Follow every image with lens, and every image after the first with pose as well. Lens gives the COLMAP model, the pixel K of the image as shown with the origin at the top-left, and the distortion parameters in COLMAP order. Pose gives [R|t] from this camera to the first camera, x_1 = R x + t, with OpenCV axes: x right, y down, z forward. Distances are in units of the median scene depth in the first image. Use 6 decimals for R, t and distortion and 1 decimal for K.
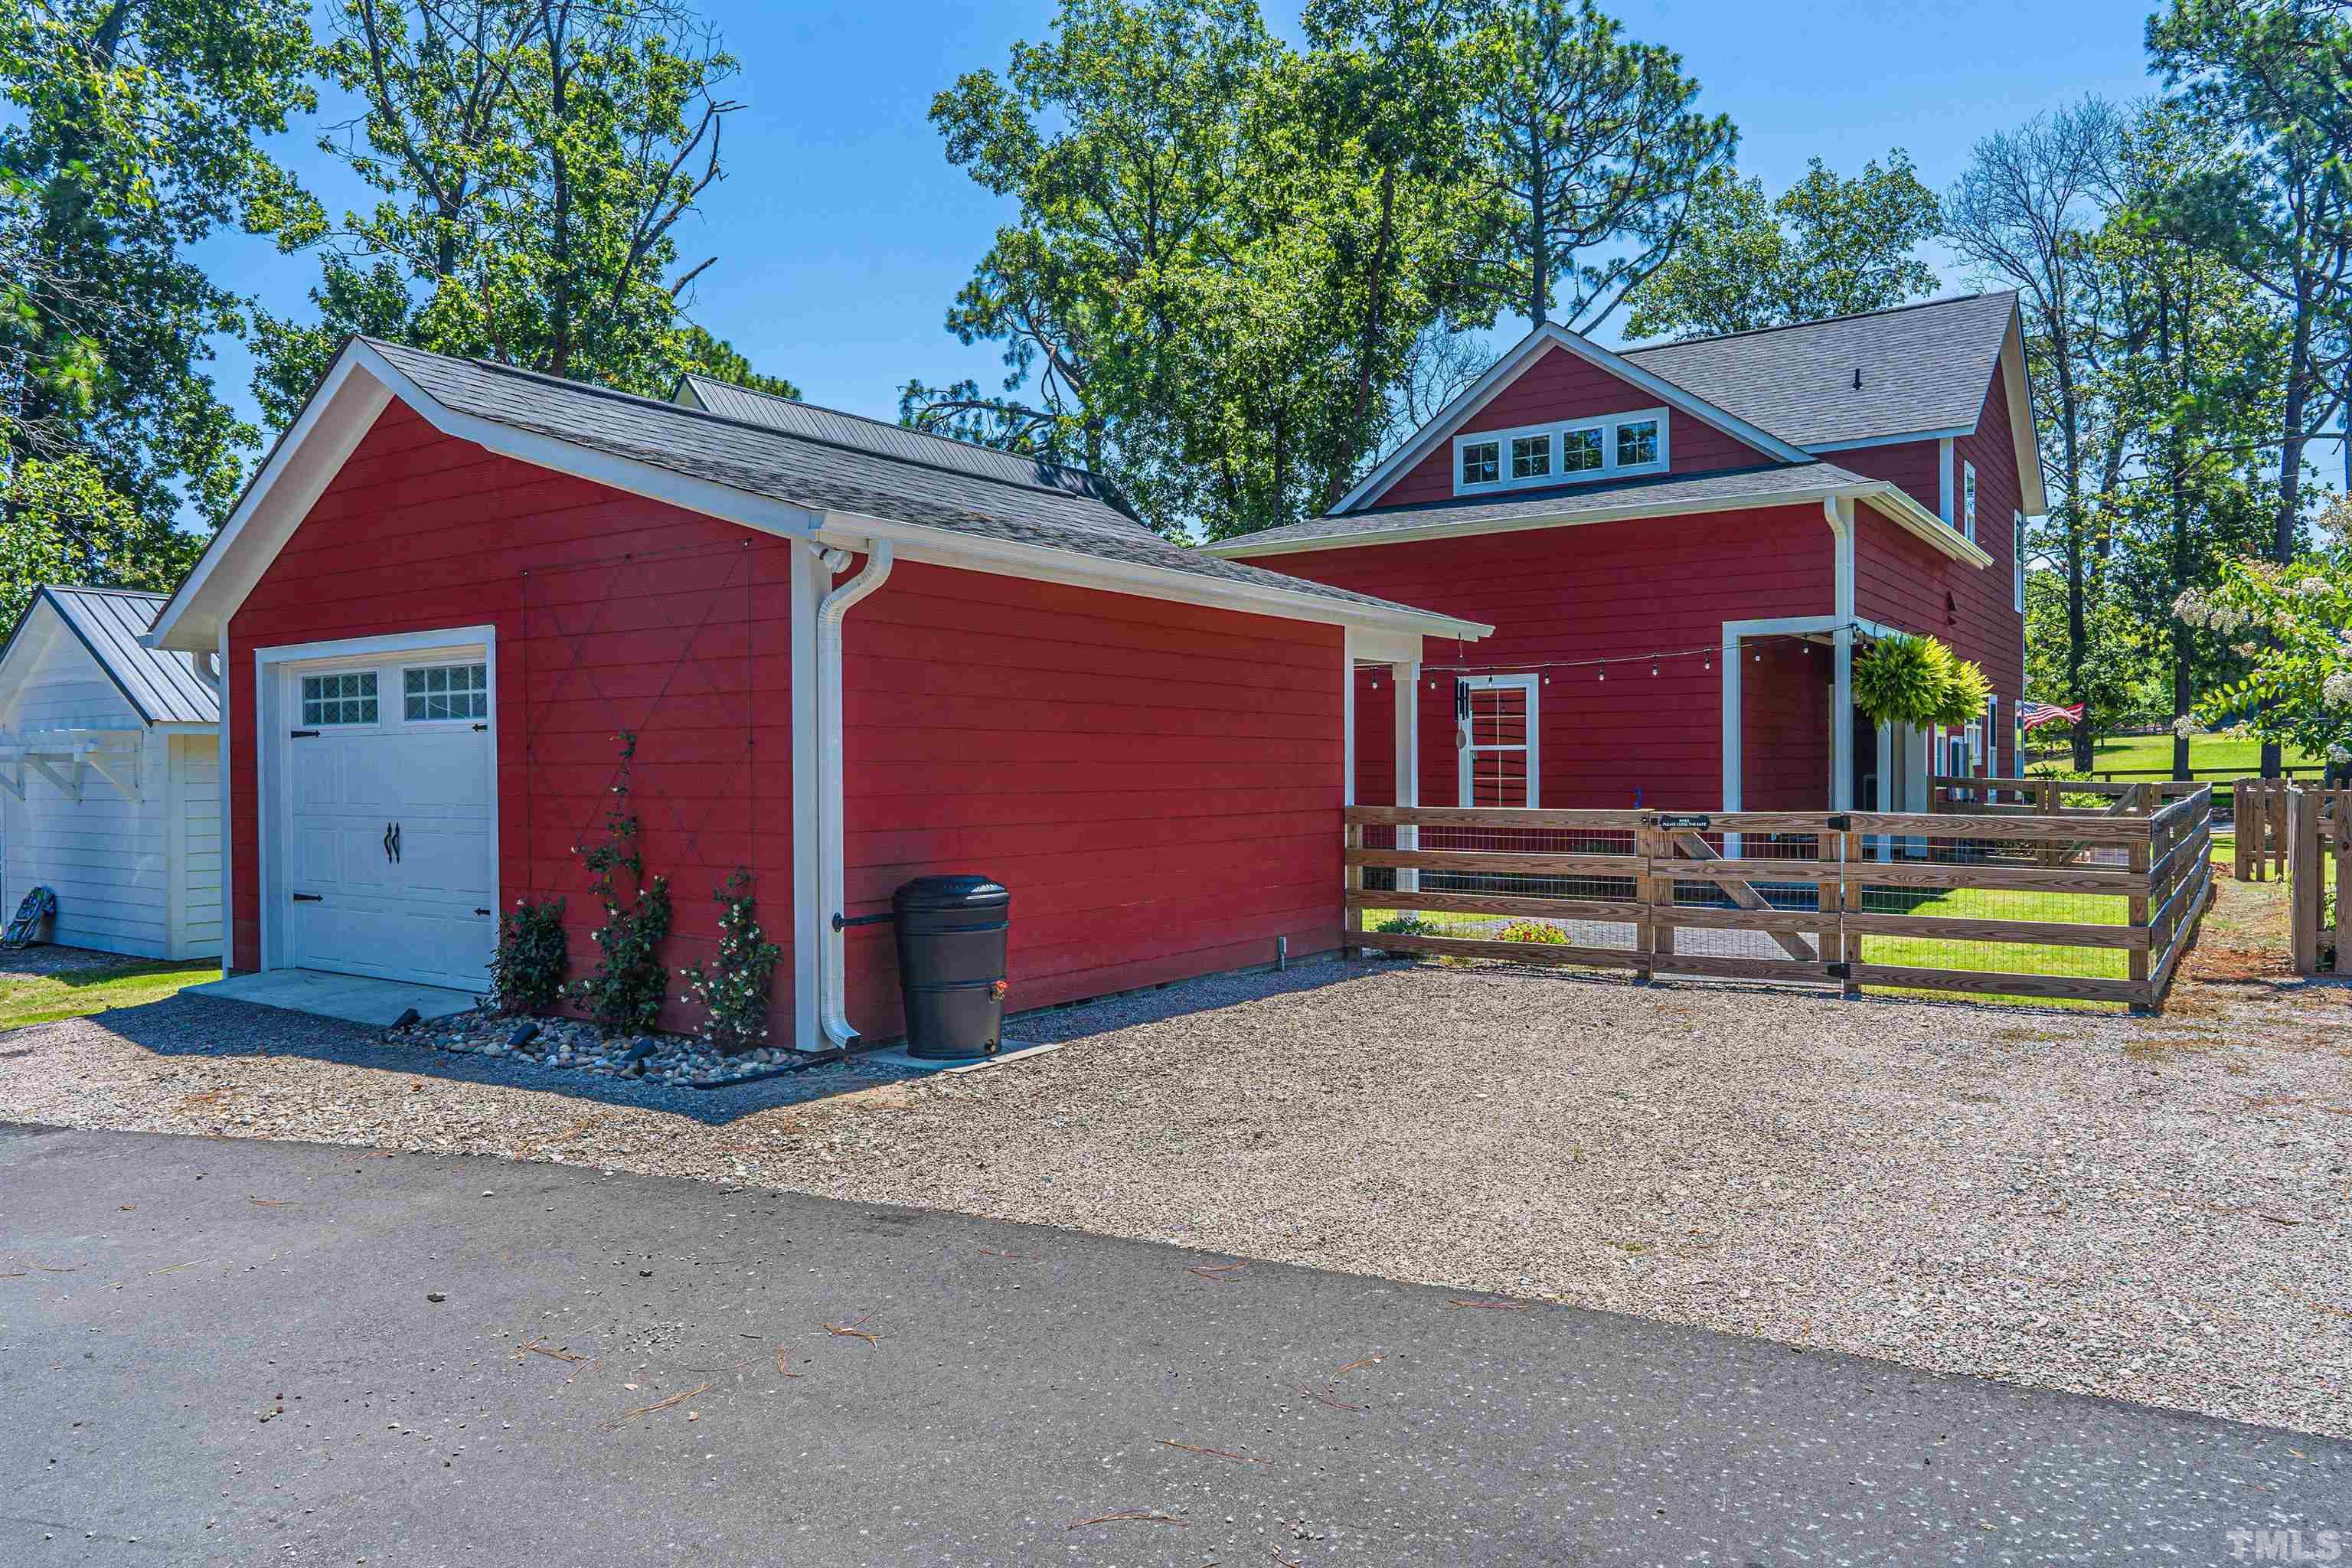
lens RADIAL K [[1567.2, 0, 1176.7], [0, 1567.2, 789.7], [0, 0, 1]] dist [0.001250, 0.003996]
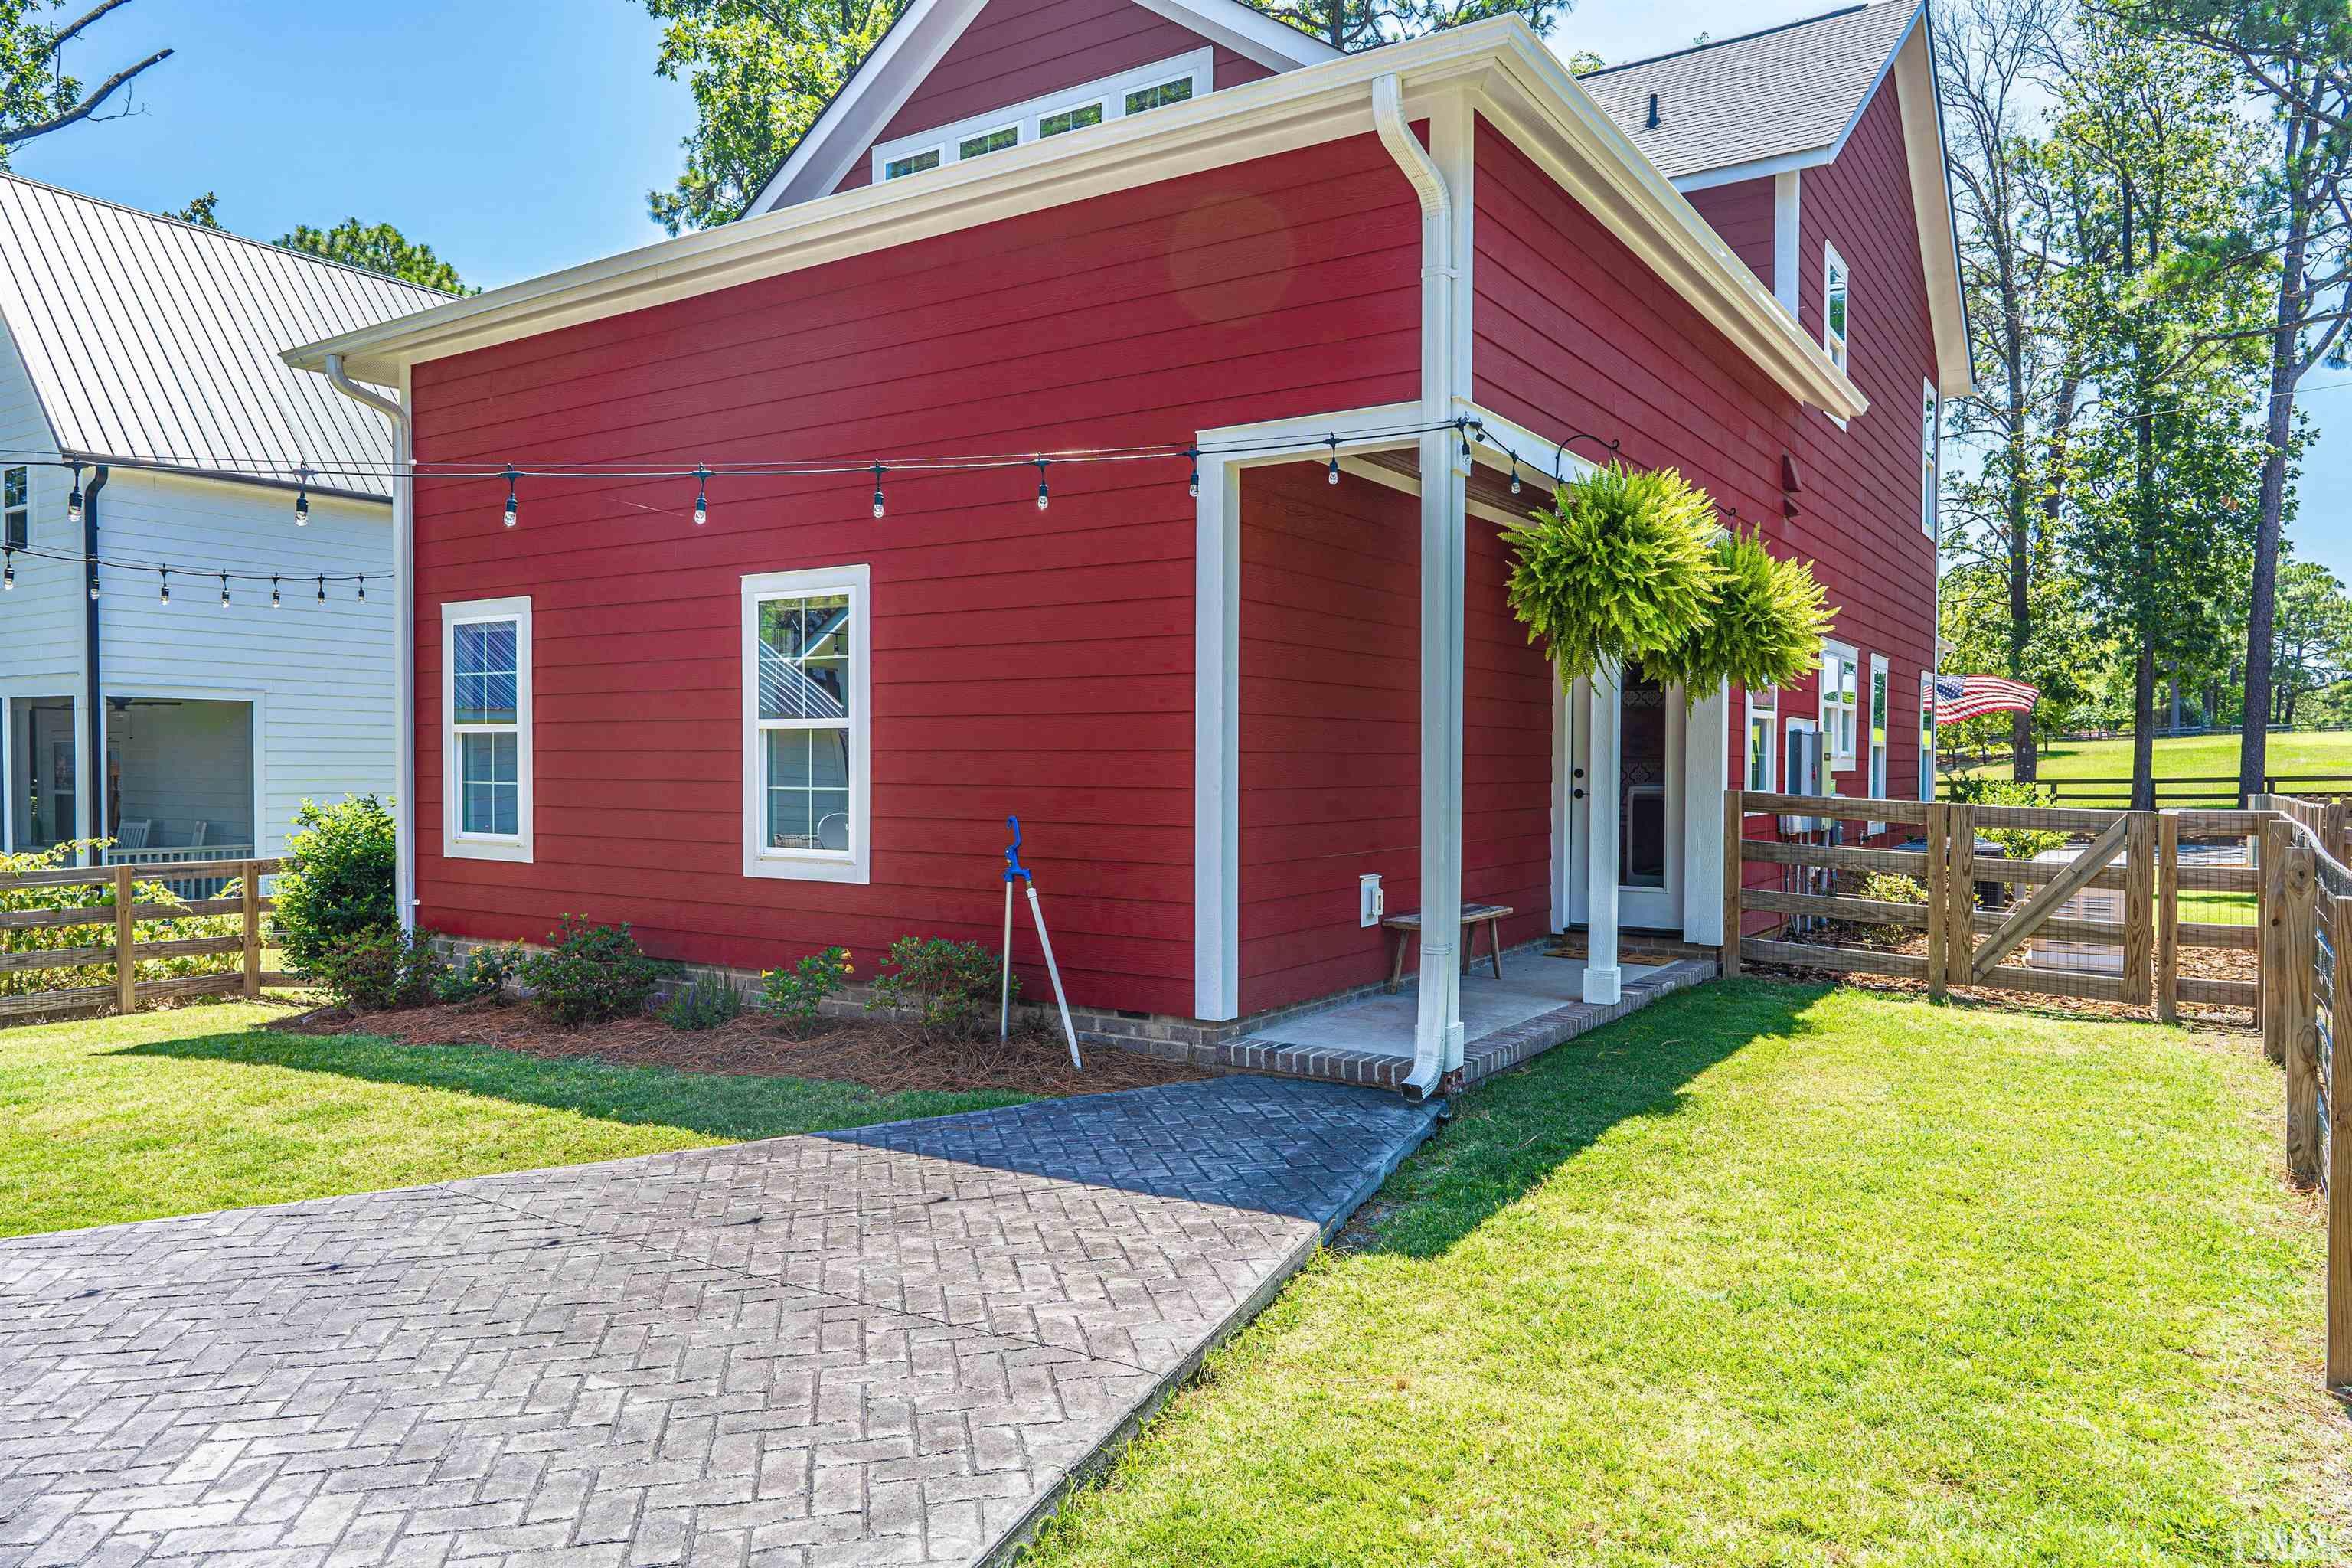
lens RADIAL K [[1567.2, 0, 1174.0], [0, 1567.2, 776.9], [0, 0, 1]] dist [0.001250, 0.003996]
pose [[0.999593, 0.011371, 0.026166, 0.118946], [-0.011230, 0.999922, -0.005531, -0.003800], [-0.026227, 0.005235, 0.999642, 0.205021]]
